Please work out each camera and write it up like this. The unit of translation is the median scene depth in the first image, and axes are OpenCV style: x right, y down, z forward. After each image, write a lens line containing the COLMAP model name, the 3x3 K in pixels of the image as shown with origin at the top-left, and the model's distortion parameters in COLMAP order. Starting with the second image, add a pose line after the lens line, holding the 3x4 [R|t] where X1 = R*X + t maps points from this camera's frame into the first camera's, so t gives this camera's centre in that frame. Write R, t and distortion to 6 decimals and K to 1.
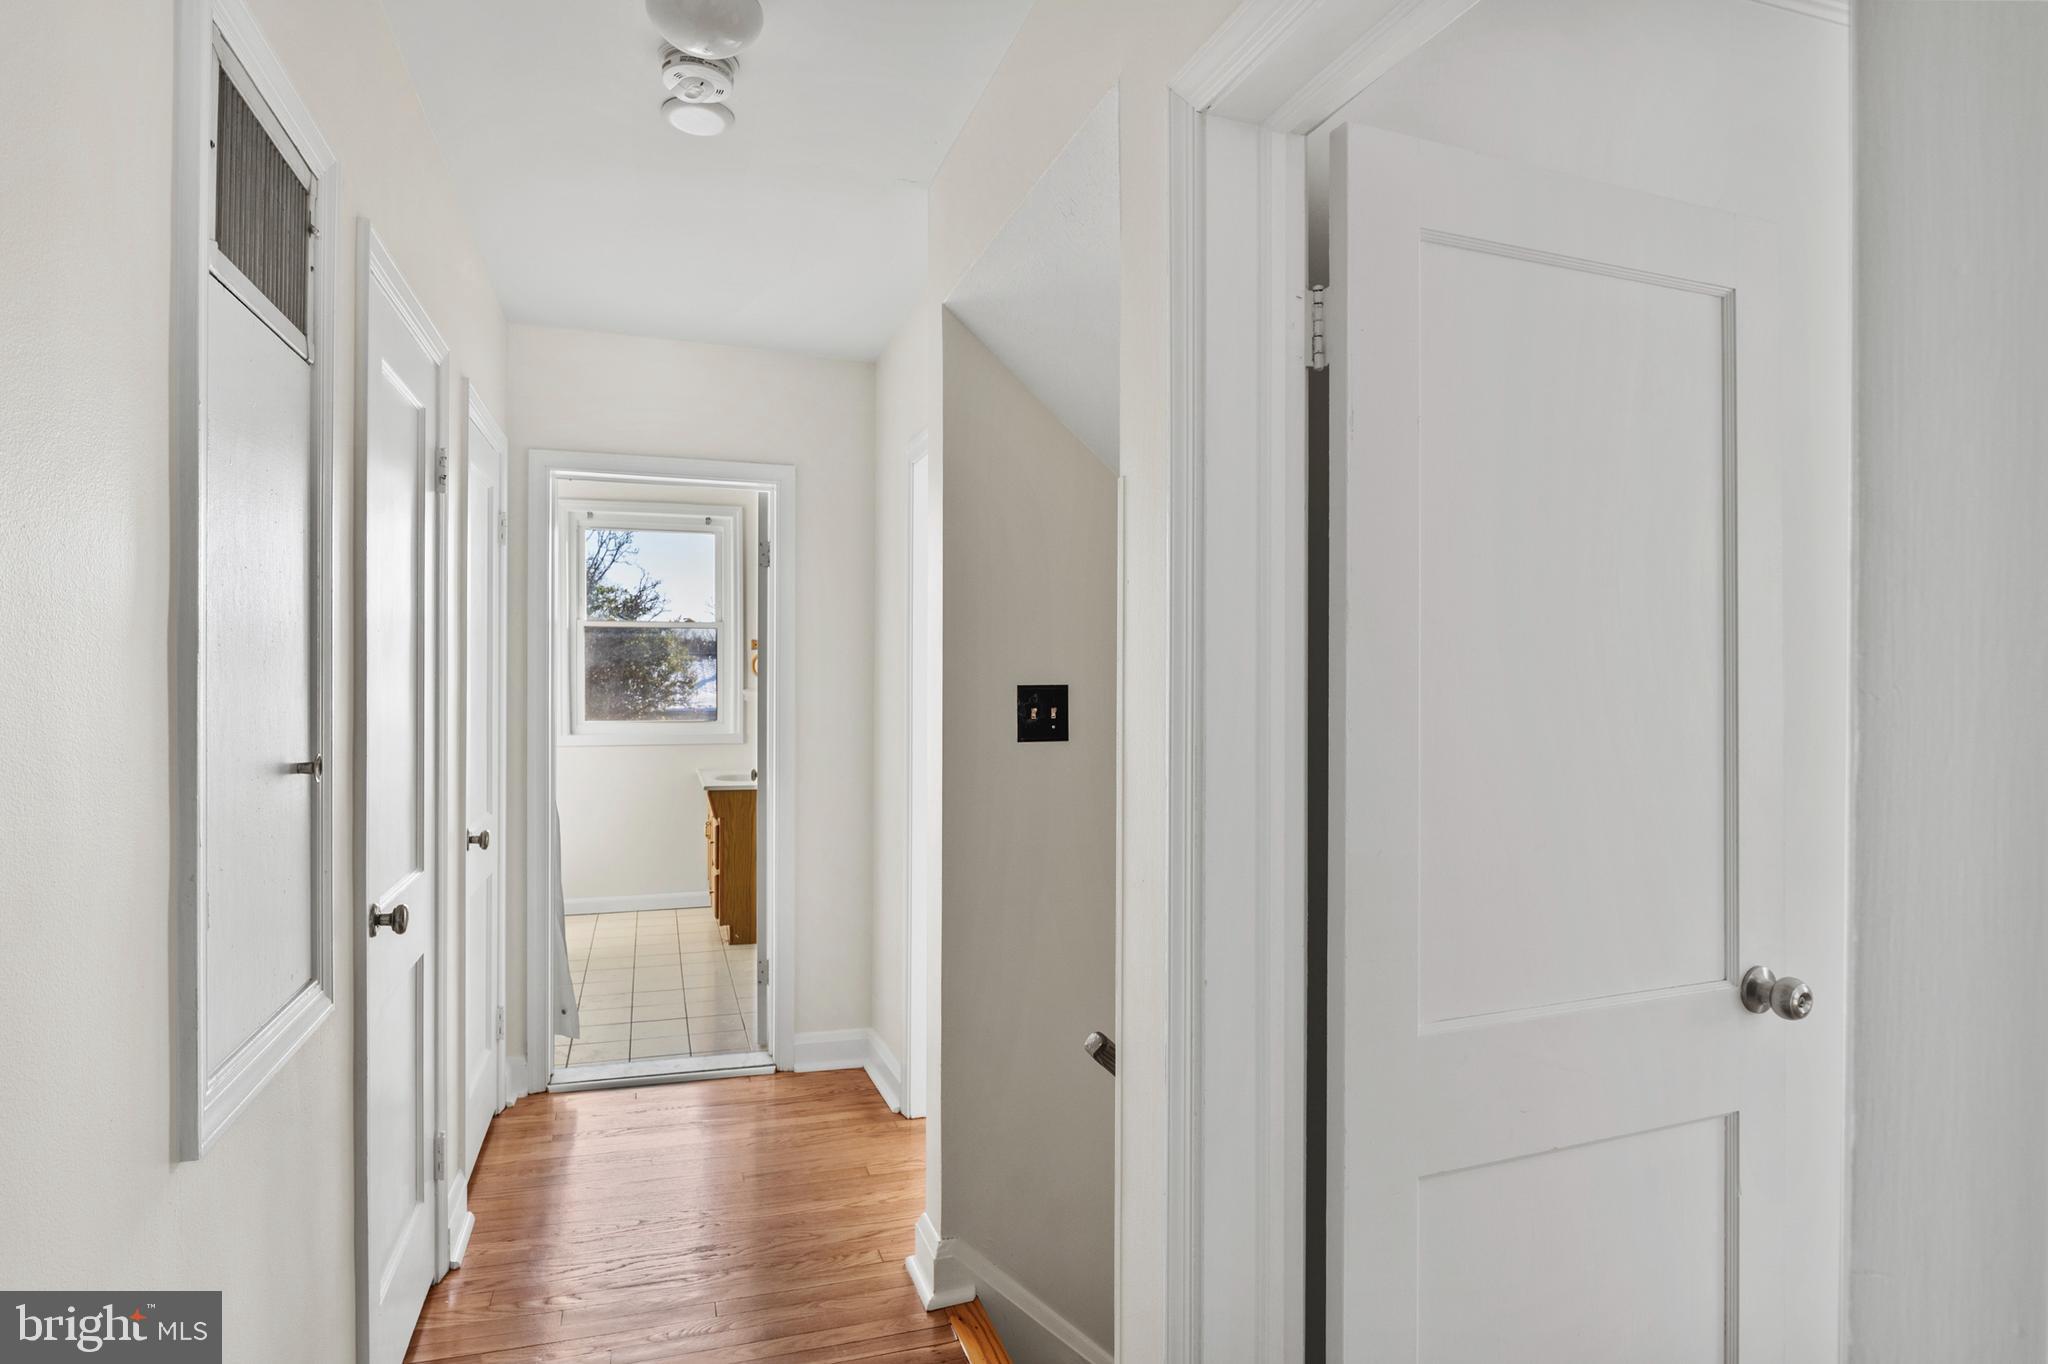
lens RADIAL K [[1115.4, 0, 1023.8], [0, 1115.4, 680.0], [0, 0, 1]] dist [0.001045, -0.006728]
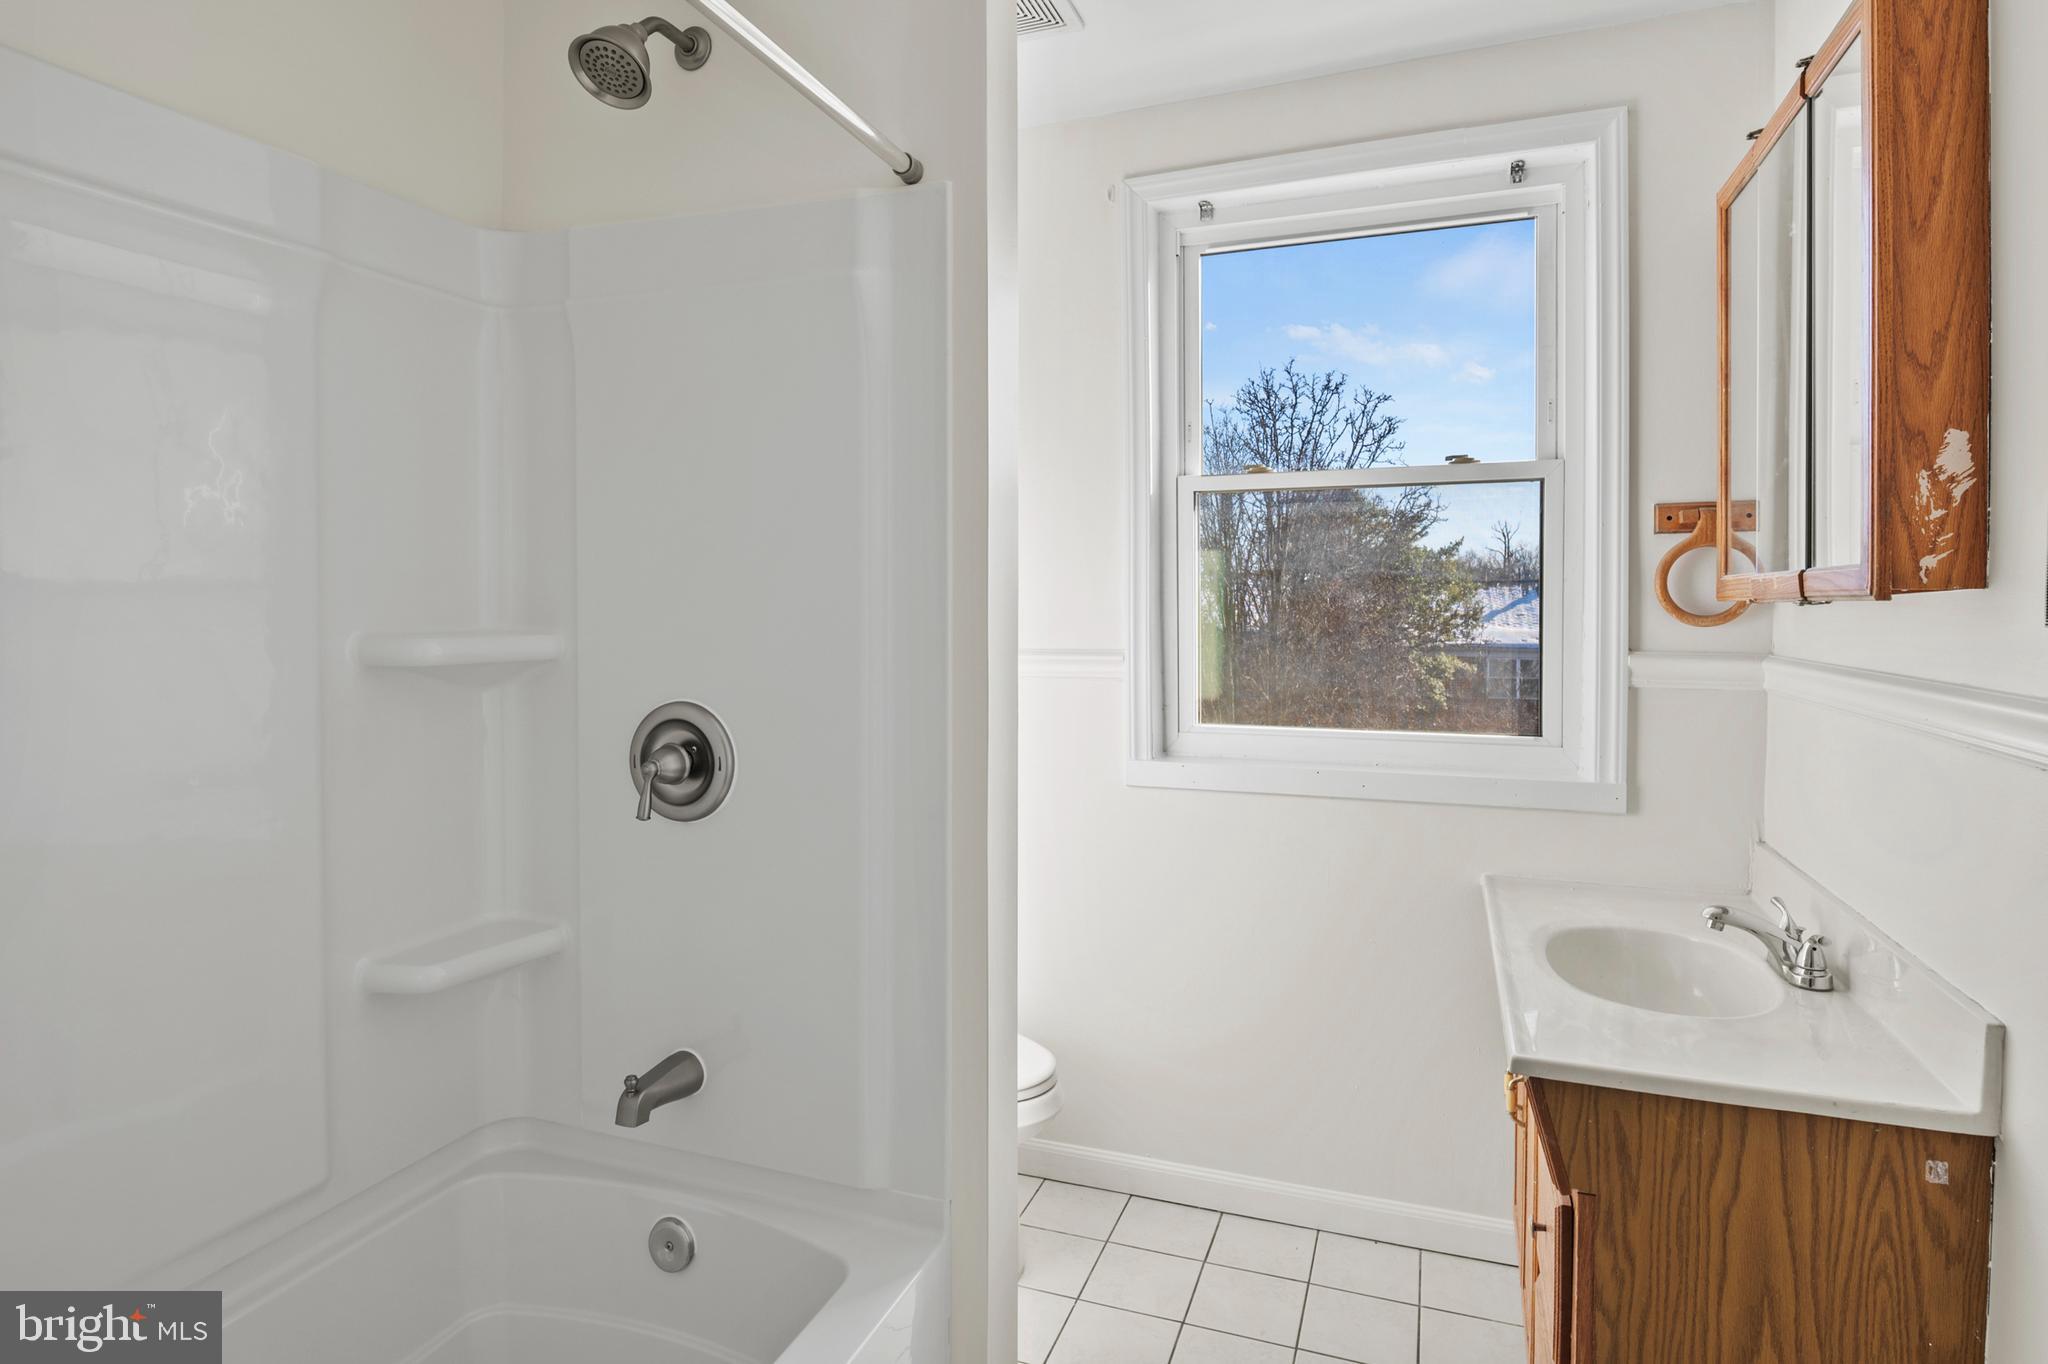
lens RADIAL K [[1115.4, 0, 1016.8], [0, 1115.4, 627.4], [0, 0, 1]] dist [0.001045, -0.006728]
pose [[0.777003, 0.007076, -0.629457, -0.182249], [0.002680, 0.999891, 0.014548, -0.004483], [0.629491, -0.012991, 0.776899, 0.621477]]
